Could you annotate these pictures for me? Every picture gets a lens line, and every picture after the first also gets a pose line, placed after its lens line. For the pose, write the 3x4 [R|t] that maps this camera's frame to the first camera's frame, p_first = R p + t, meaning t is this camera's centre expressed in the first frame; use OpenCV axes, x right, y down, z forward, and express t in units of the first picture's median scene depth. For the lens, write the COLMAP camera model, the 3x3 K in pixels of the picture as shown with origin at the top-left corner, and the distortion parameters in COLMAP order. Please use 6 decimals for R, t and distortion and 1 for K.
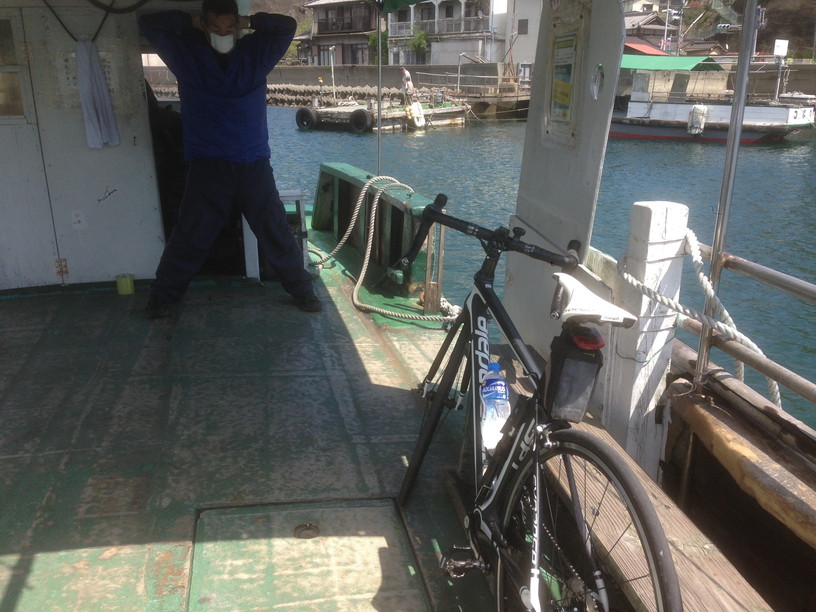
lens RADIAL K [[727.9, 0, 408.0], [0, 727.9, 306.0], [0, 0, 1]] dist [0.056887, -0.000742]
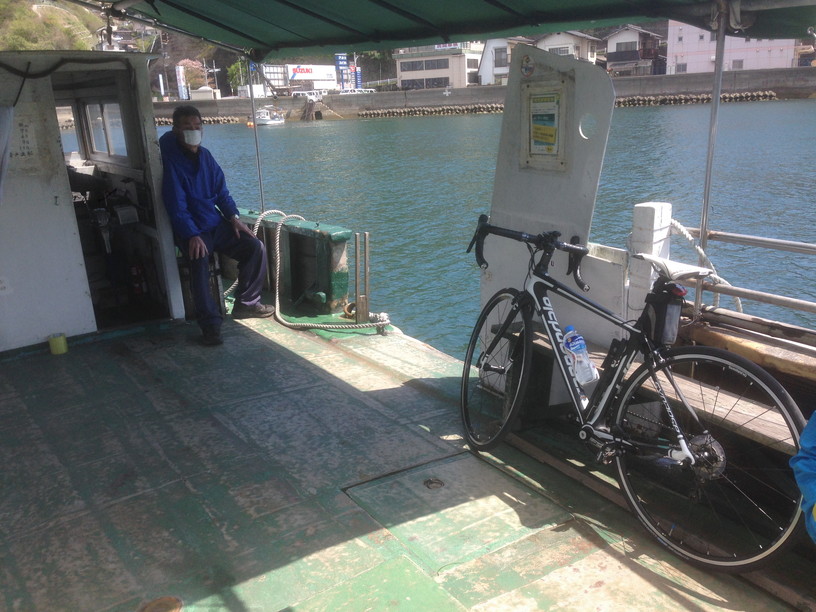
lens RADIAL K [[727.9, 0, 408.0], [0, 727.9, 306.0], [0, 0, 1]] dist [0.056887, -0.000742]
pose [[0.929290, -0.149427, 0.337775, -0.368532], [0.158740, 0.987320, 0.000048, -0.006161], [-0.333500, 0.053574, 0.941227, -0.137892]]
